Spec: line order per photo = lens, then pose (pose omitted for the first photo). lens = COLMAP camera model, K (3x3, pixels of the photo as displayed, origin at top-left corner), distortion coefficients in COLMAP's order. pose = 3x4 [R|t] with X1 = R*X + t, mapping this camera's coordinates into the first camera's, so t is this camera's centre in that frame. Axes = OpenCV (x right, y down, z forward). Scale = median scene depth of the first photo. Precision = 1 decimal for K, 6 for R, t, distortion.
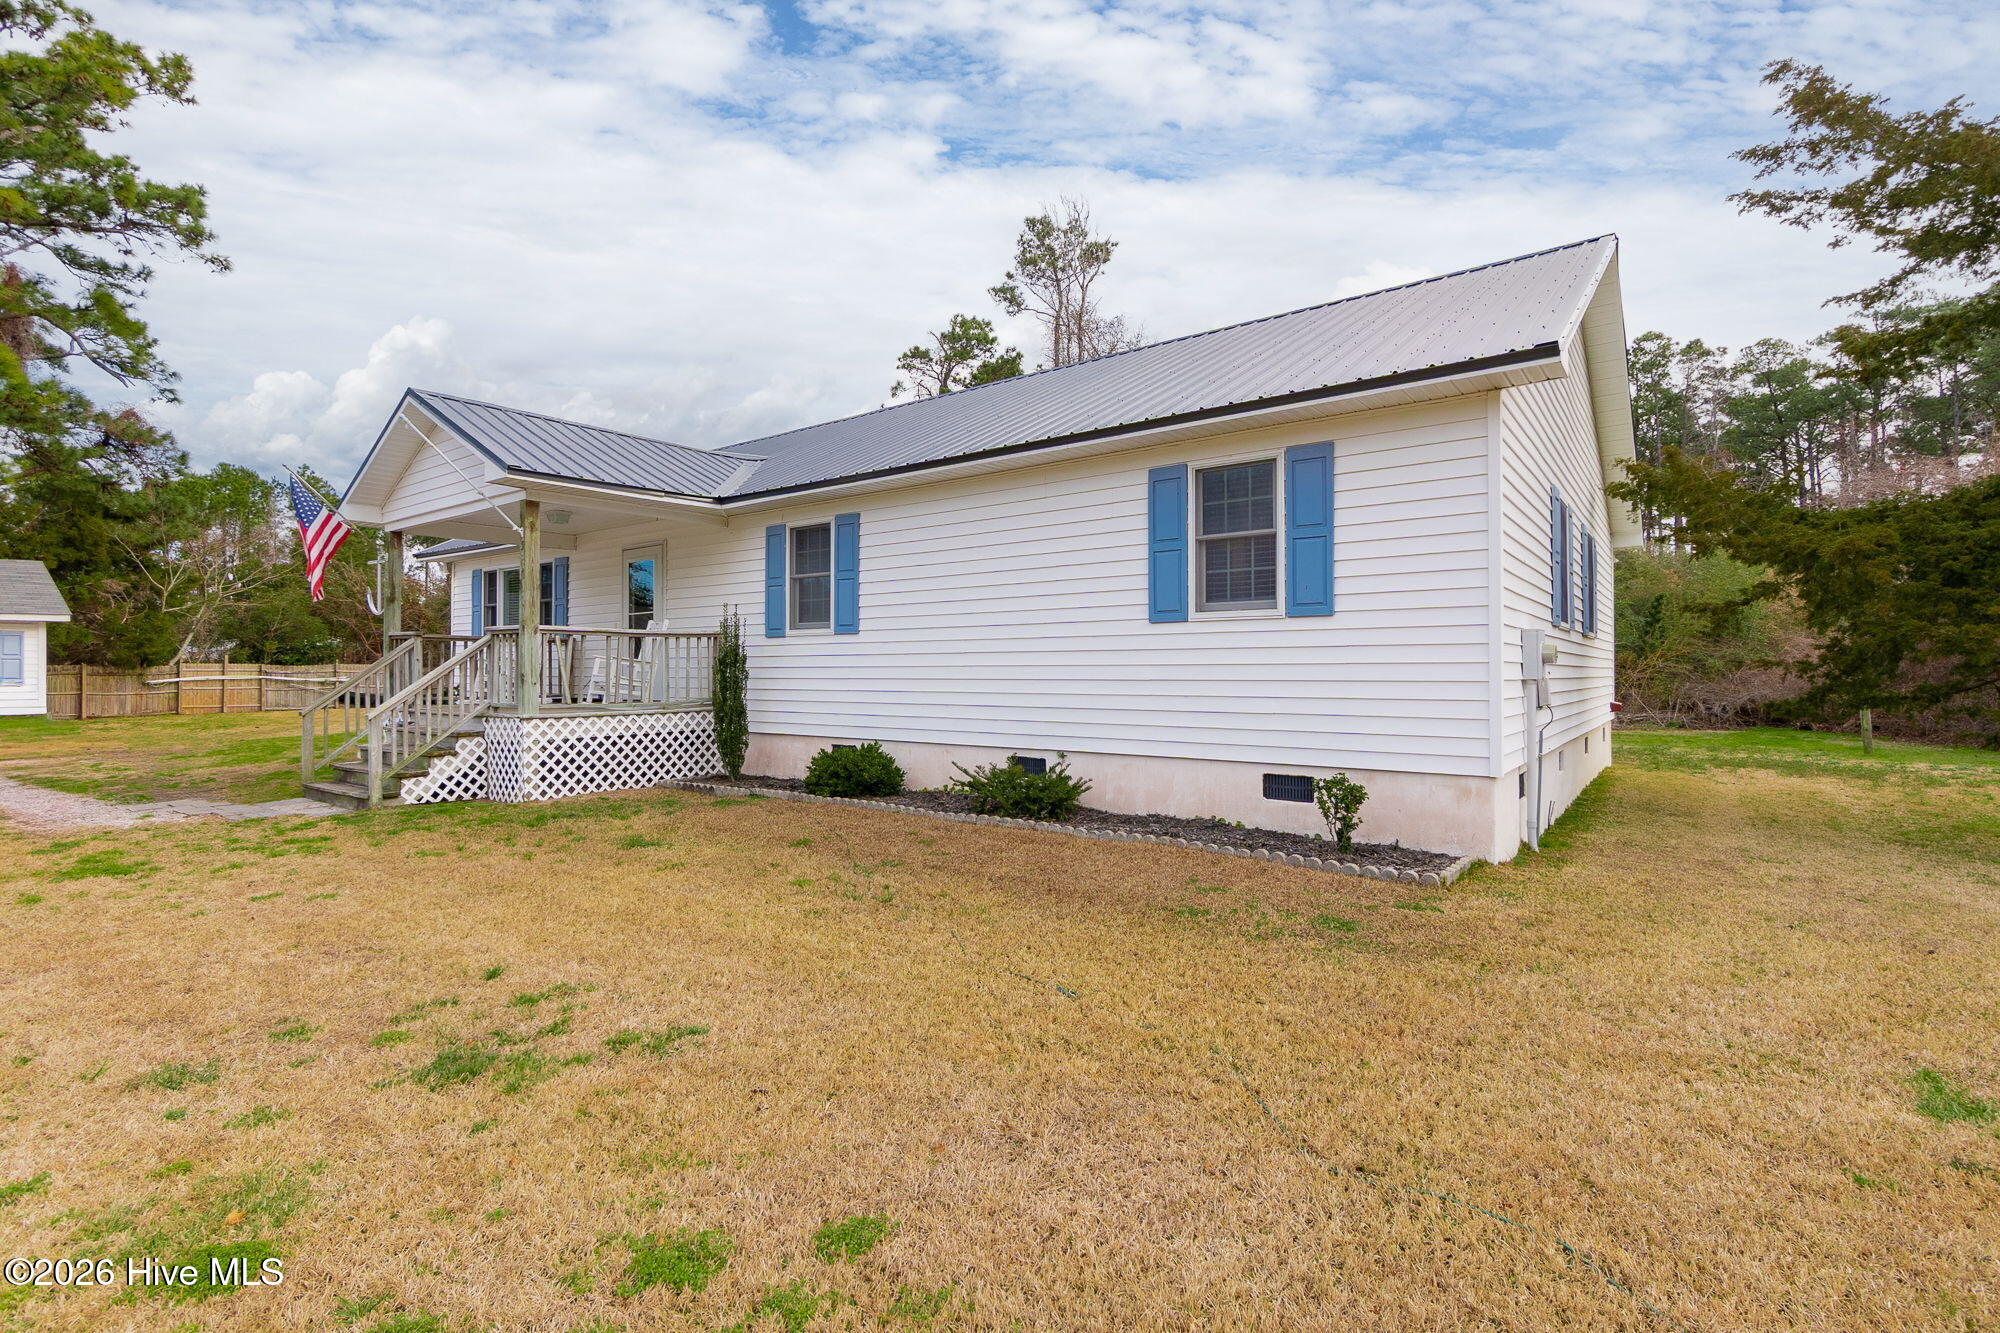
lens RADIAL K [[913.0, 0, 945.1], [0, 913.0, 669.4], [0, 0, 1]] dist [-0.000014, -0.000104]
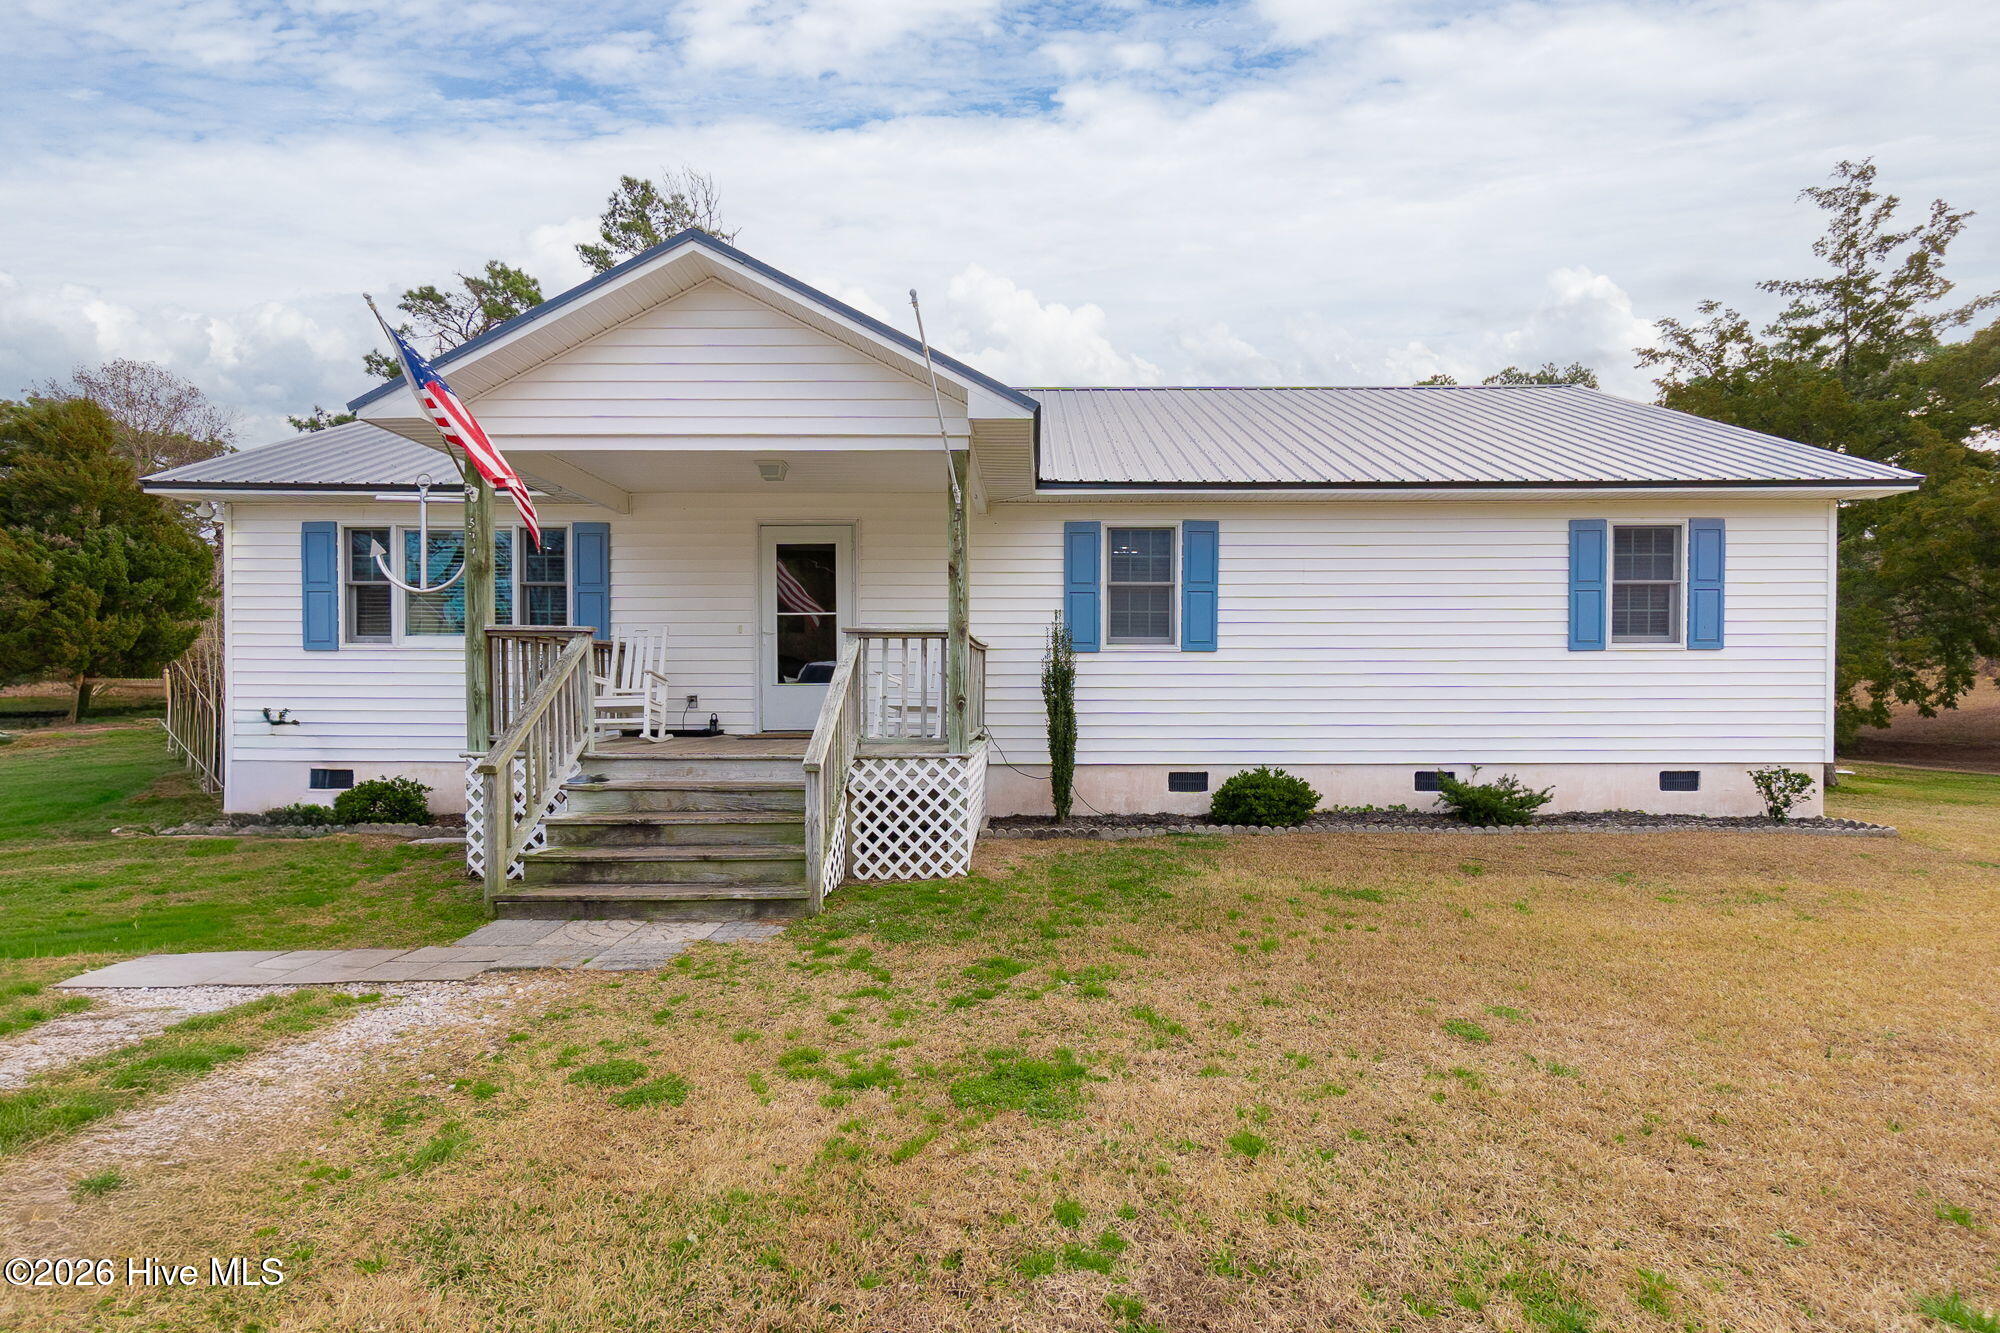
lens RADIAL K [[938.6, 0, 1052.2], [0, 938.6, 712.7], [0, 0, 1]] dist [0.010301, -0.000141]
pose [[0.776245, -0.002143, 0.630428, -0.948470], [0.001552, 0.999998, 0.001489, 0.024003], [-0.630430, -0.000178, 0.776246, 0.426726]]
